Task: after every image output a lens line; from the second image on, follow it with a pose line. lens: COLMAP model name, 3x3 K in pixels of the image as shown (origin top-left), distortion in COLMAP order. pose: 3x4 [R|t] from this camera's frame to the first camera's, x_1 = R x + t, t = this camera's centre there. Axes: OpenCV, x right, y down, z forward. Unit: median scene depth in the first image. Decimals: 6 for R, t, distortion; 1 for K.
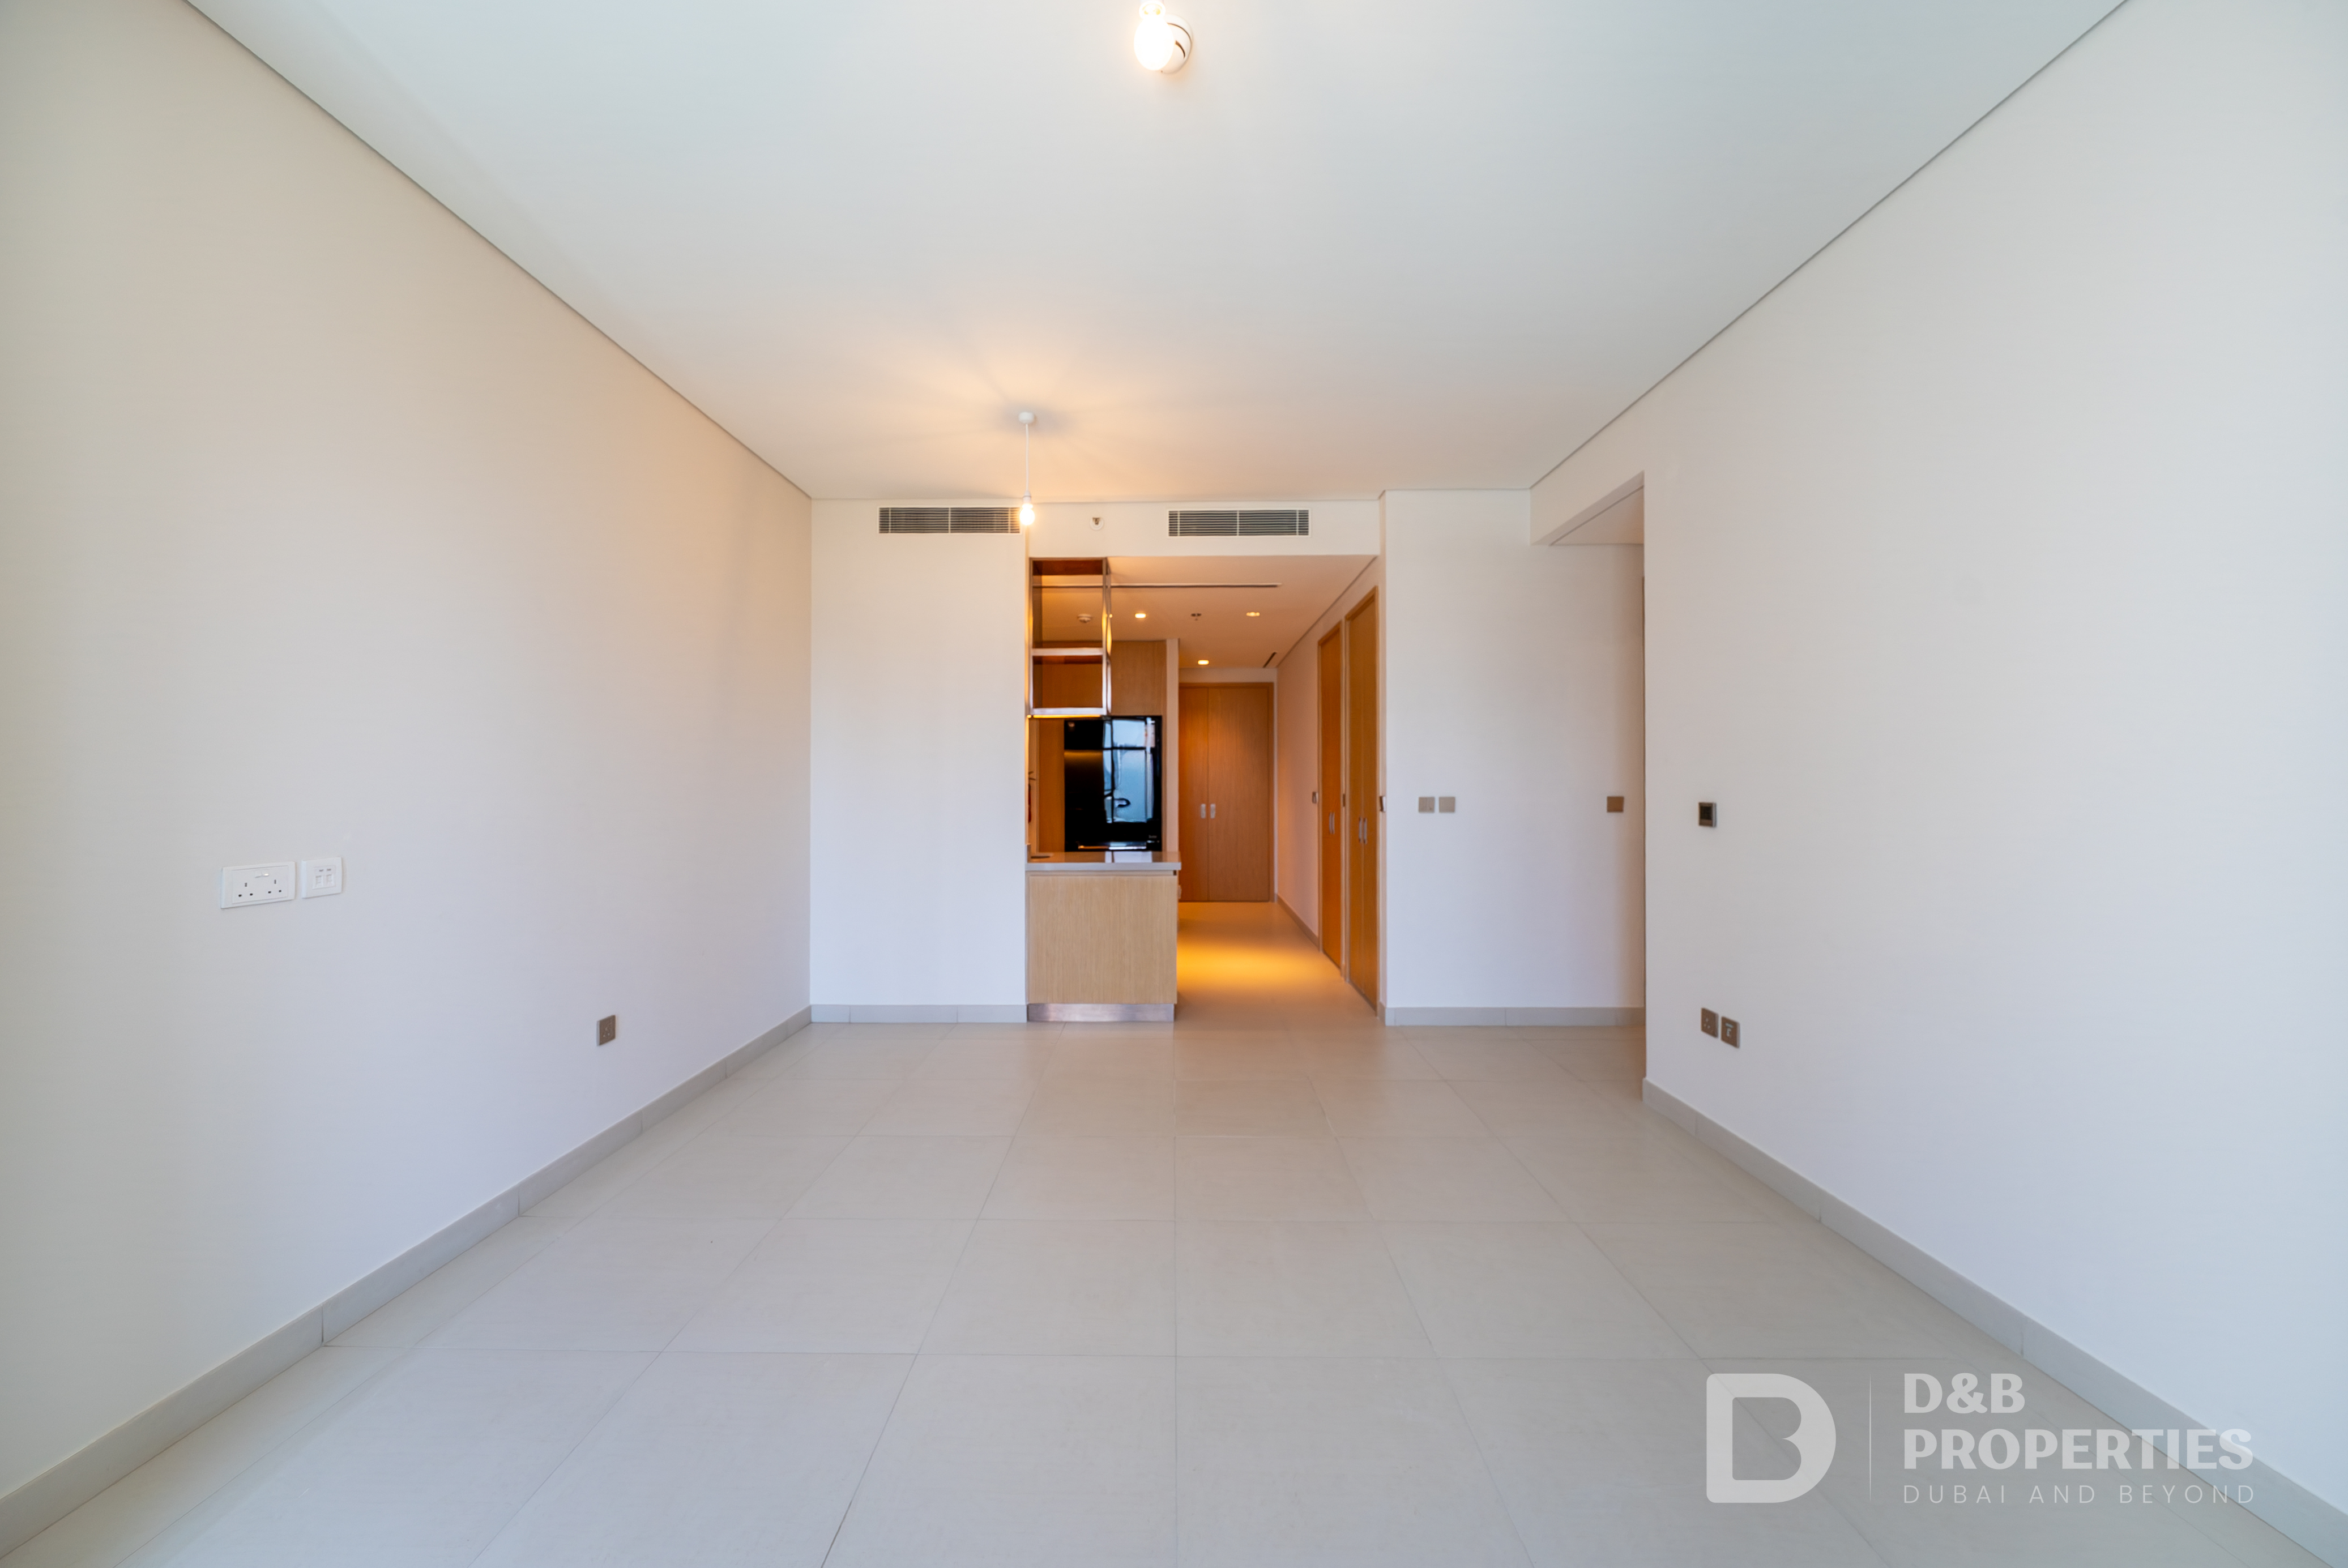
lens RADIAL K [[823.3, 0, 1178.8], [0, 823.3, 781.0], [0, 0, 1]] dist [-0.004257, -0.000368]
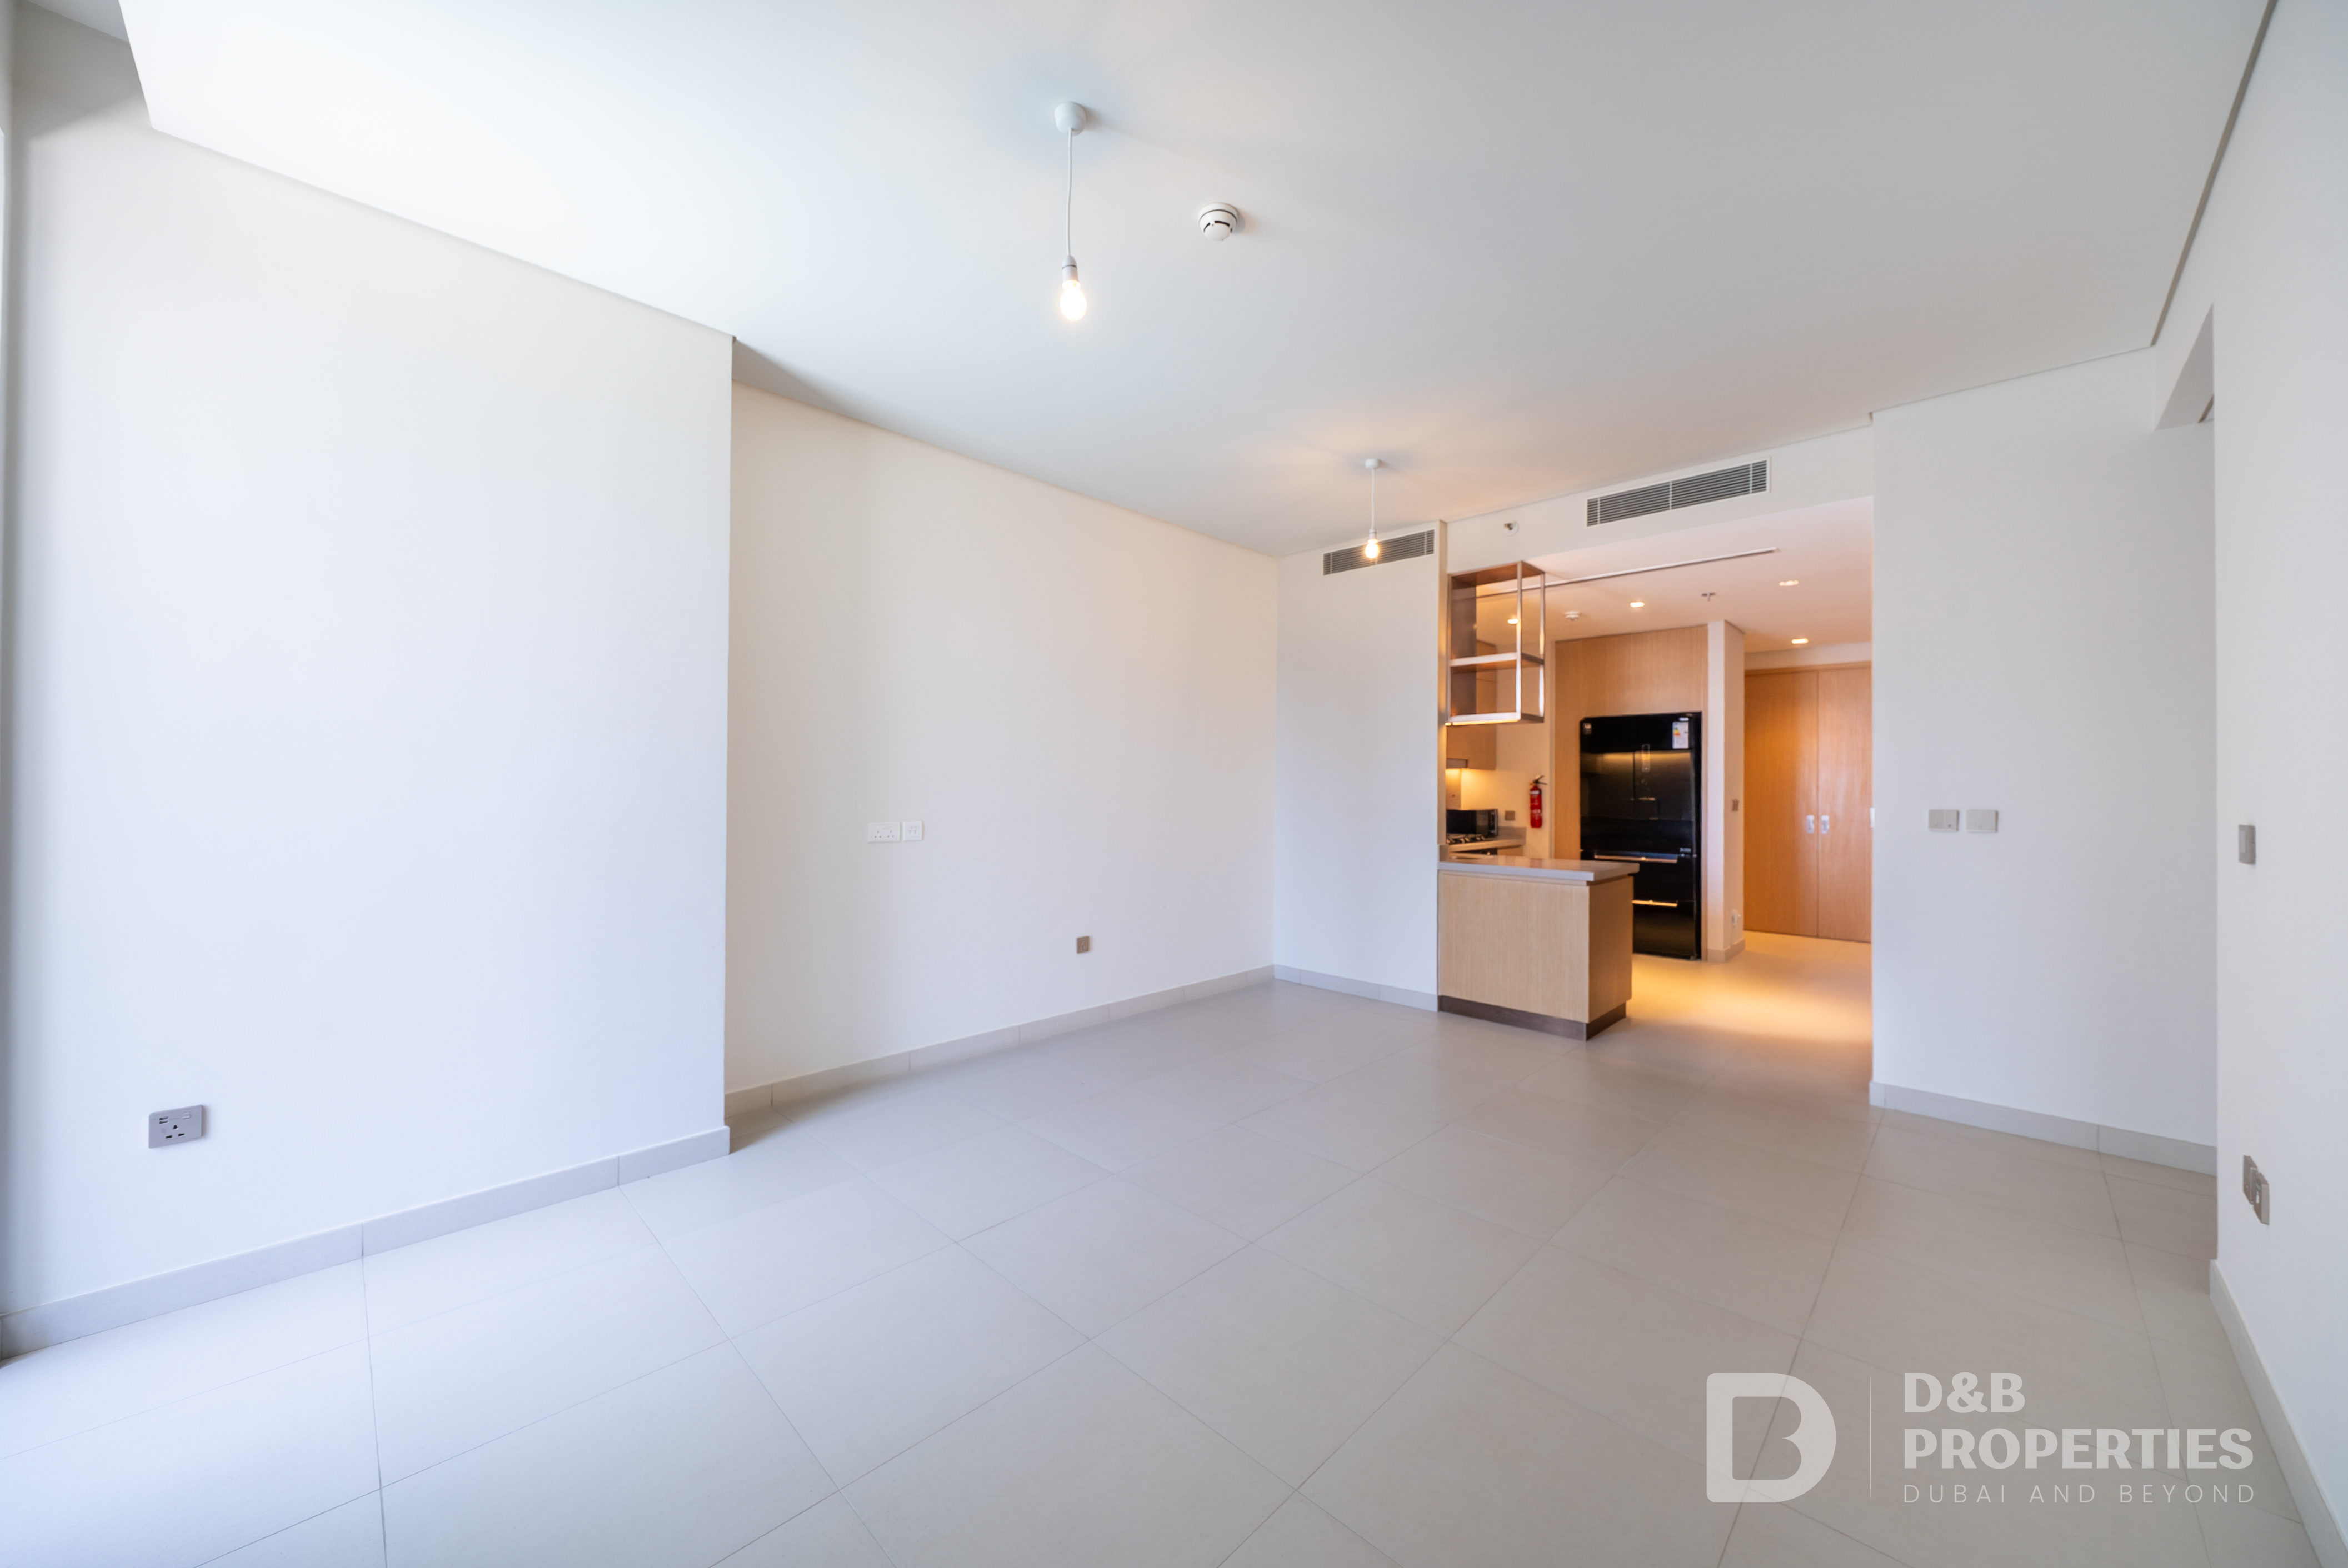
lens RADIAL K [[833.0, 0, 1216.1], [0, 833.0, 777.2], [0, 0, 1]] dist [-0.014687, -0.000012]
pose [[0.734452, -0.000168, -0.678661, 0.324267], [-0.005915, 0.999960, -0.006649, -0.001050], [0.678635, 0.008898, 0.734422, 0.015036]]
